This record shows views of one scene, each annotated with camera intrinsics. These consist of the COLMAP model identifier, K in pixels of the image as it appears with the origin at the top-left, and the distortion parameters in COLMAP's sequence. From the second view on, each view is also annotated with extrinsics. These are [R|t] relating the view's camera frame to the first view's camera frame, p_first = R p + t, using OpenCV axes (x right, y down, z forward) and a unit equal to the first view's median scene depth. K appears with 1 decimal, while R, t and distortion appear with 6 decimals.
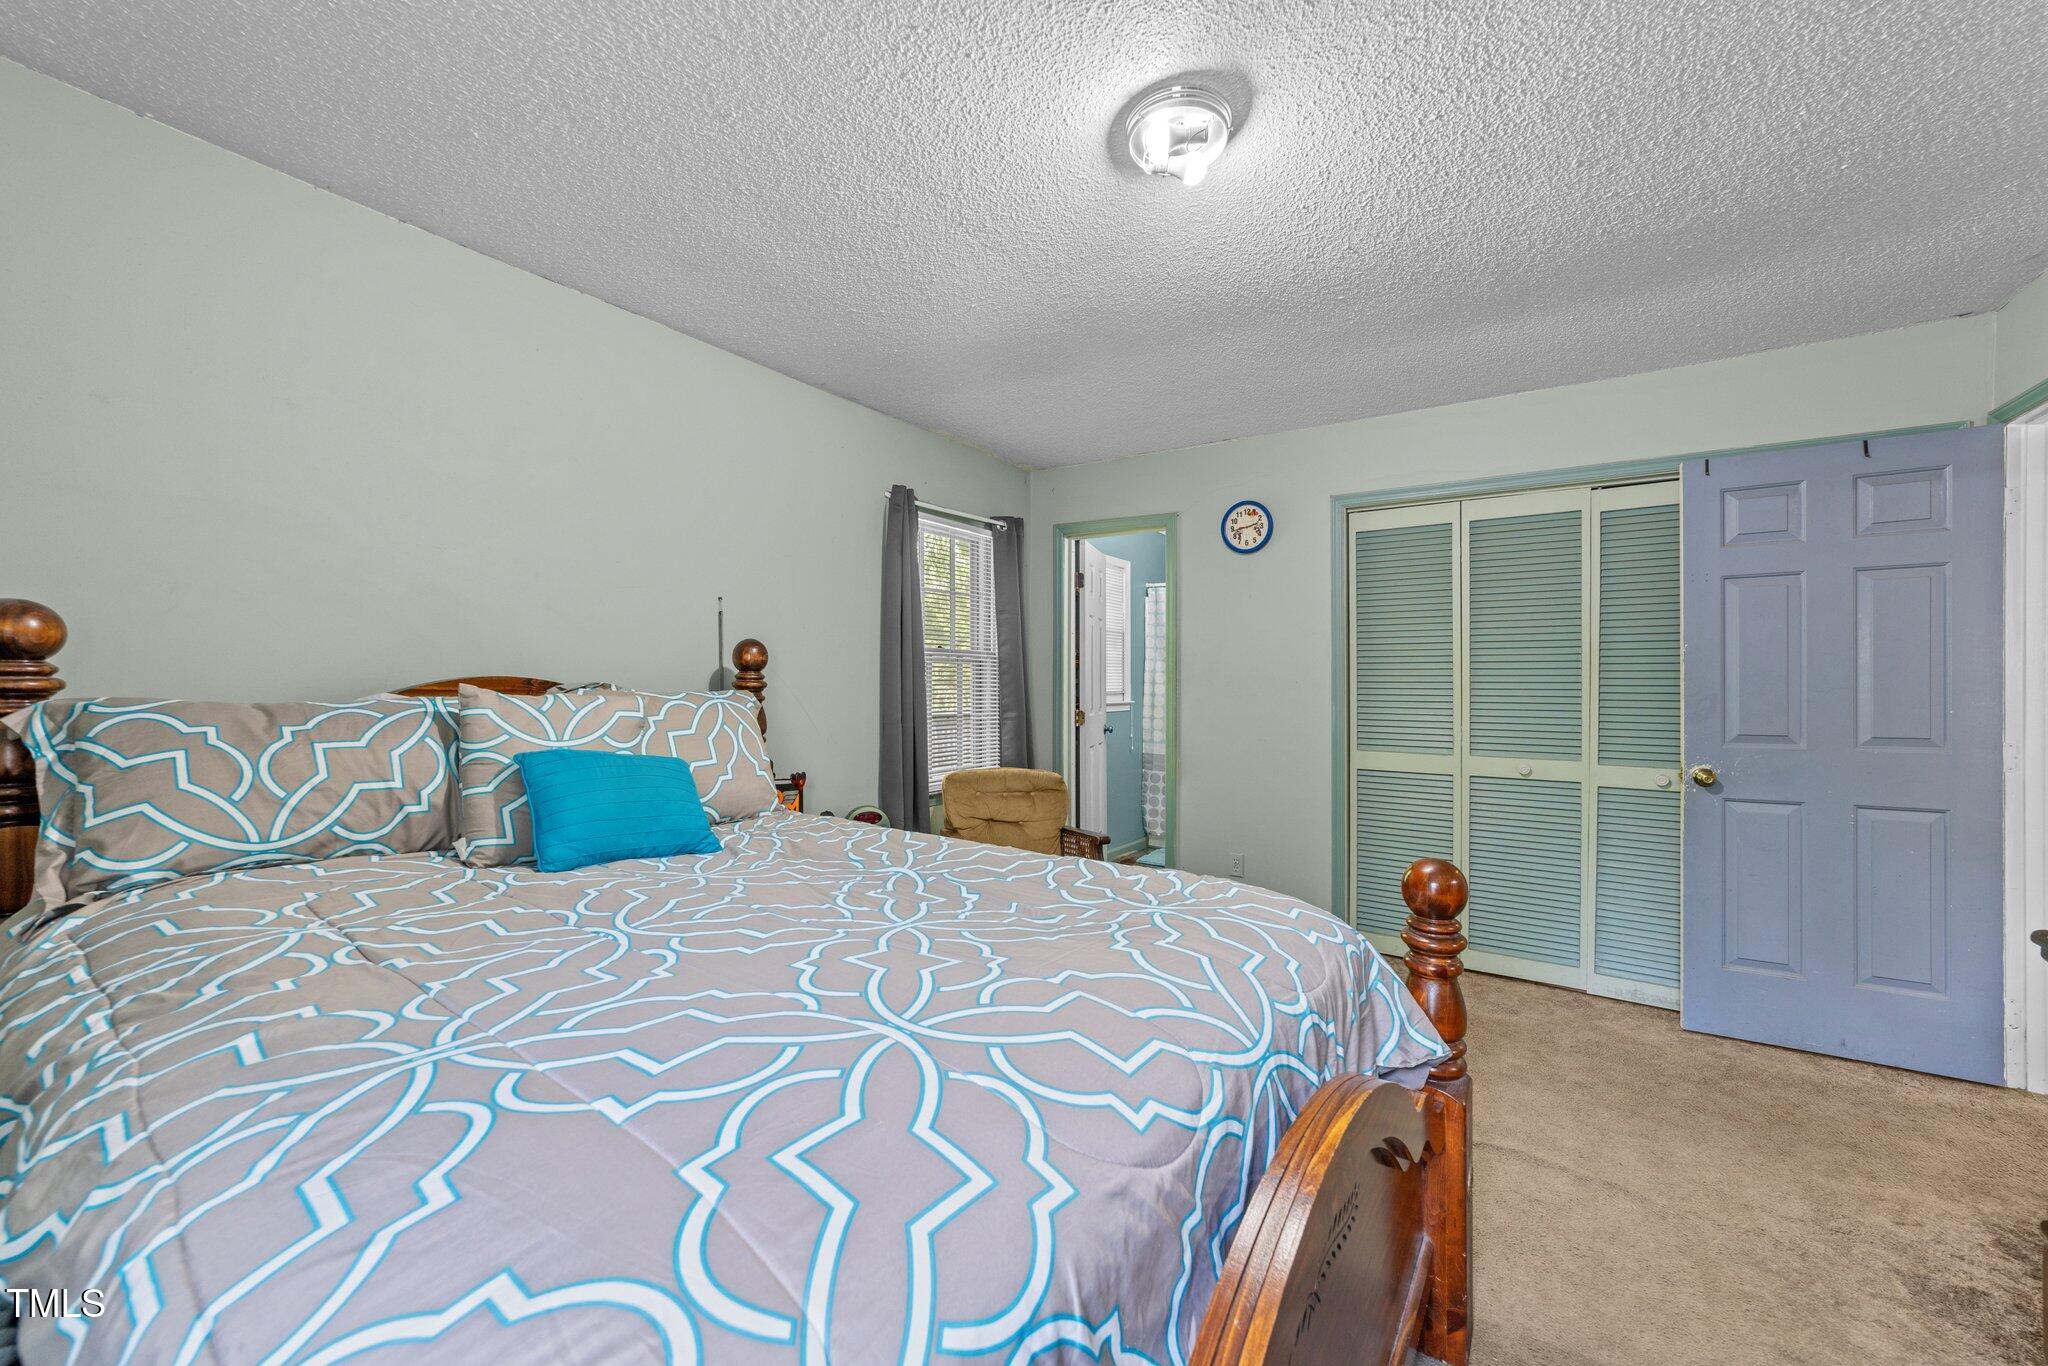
lens RADIAL K [[777.7, 0, 1023.6], [0, 777.7, 683.1], [0, 0, 1]] dist [-0.013304, 0.002849]
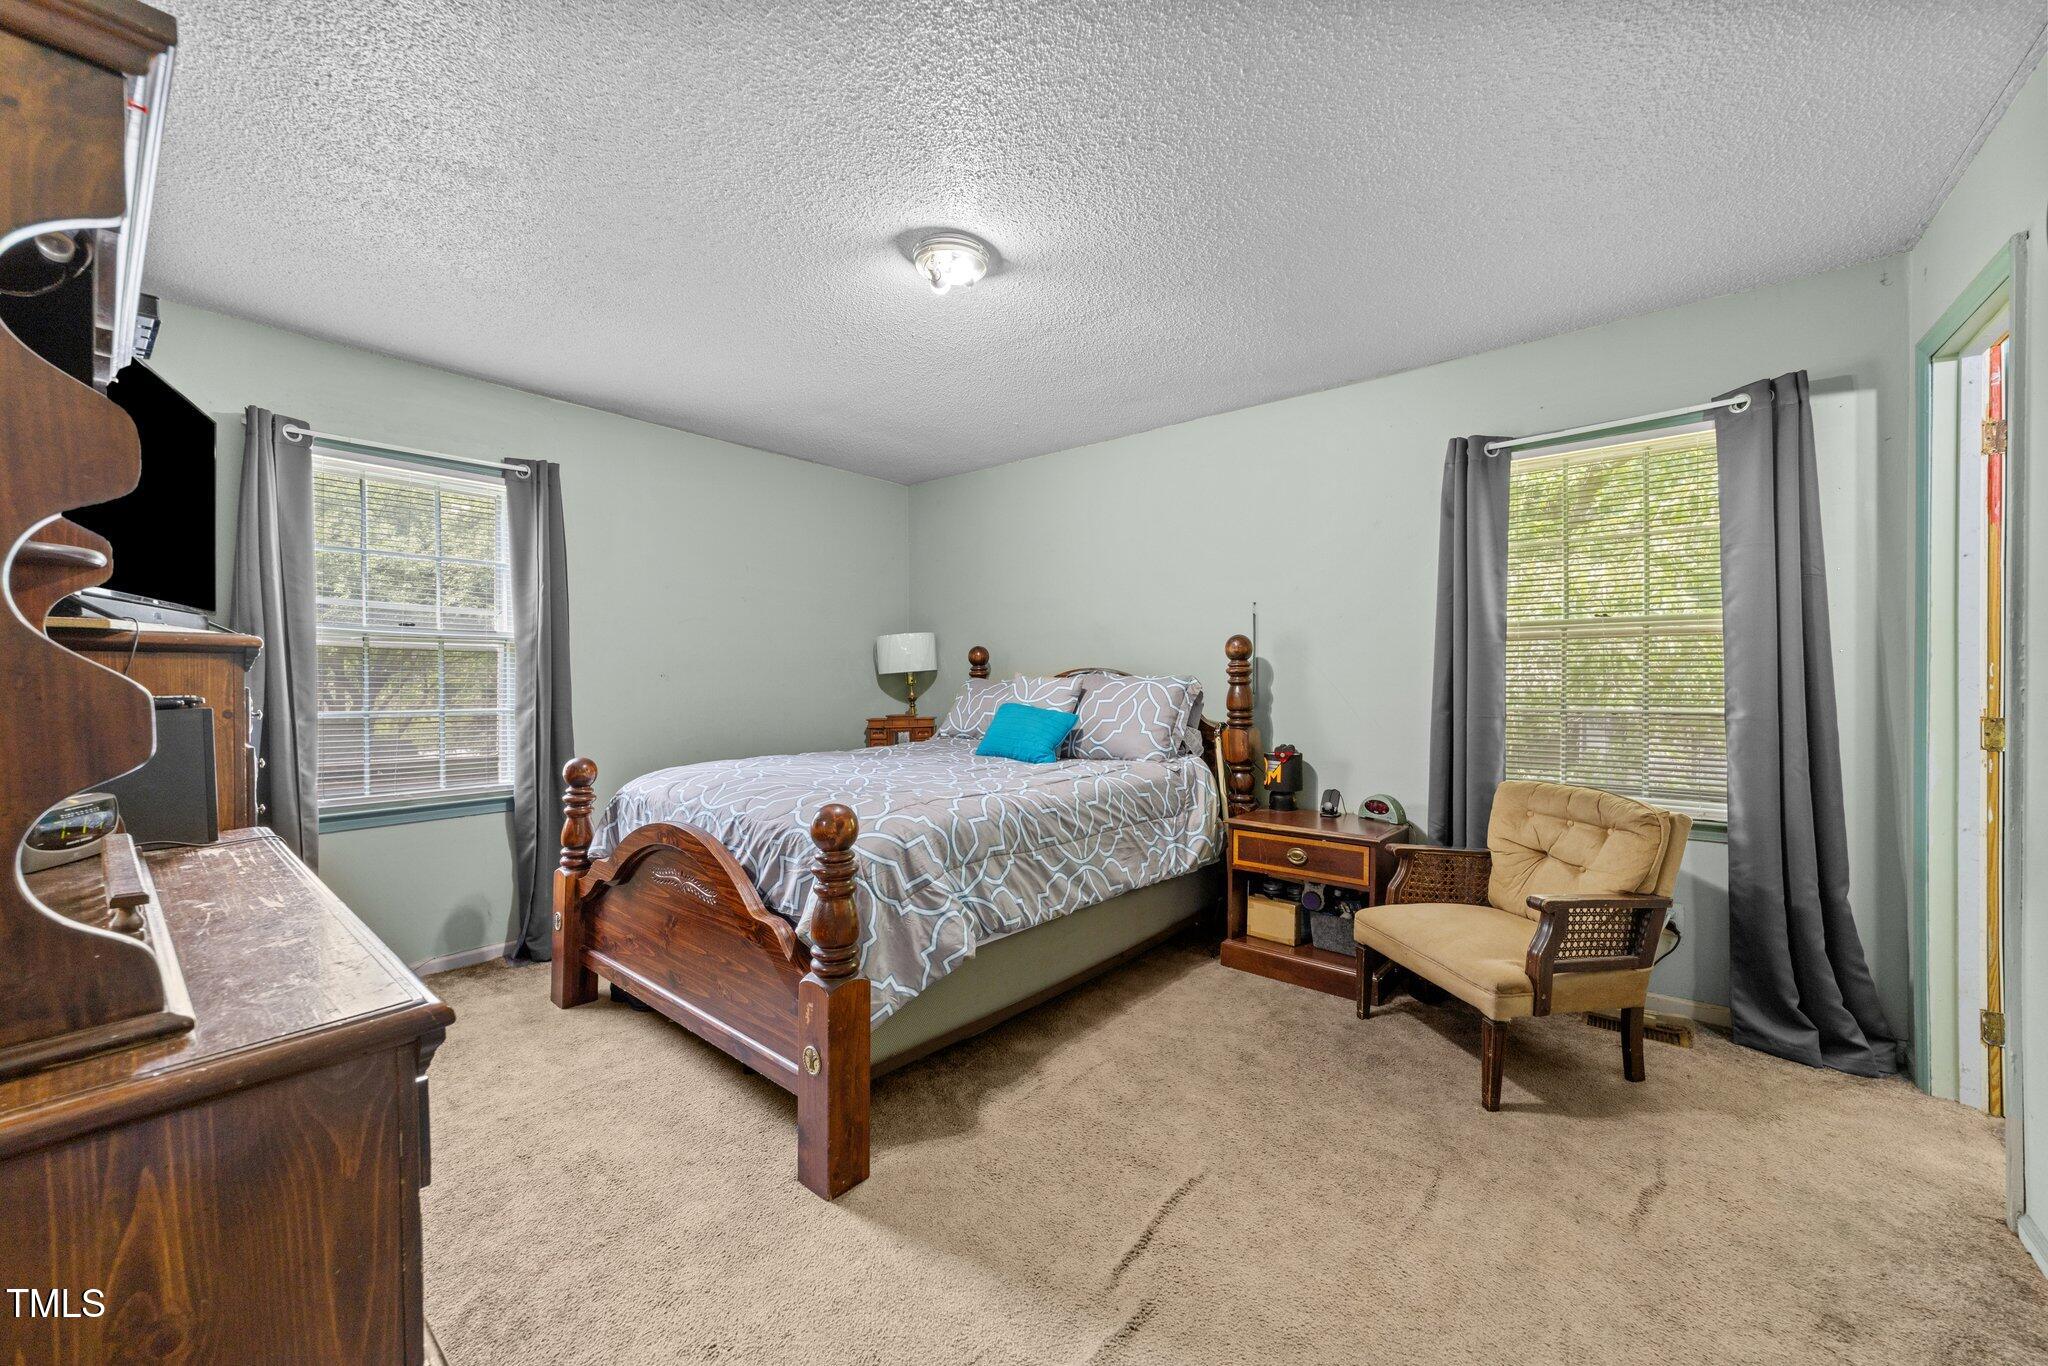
lens RADIAL K [[777.7, 0, 1020.4], [0, 777.7, 687.9], [0, 0, 1]] dist [-0.013304, 0.002849]
pose [[-0.077801, 0.010390, -0.996915, 0.563188], [0.005401, 0.999935, 0.010000, 0.009069], [0.996954, -0.004606, -0.077852, 0.445987]]
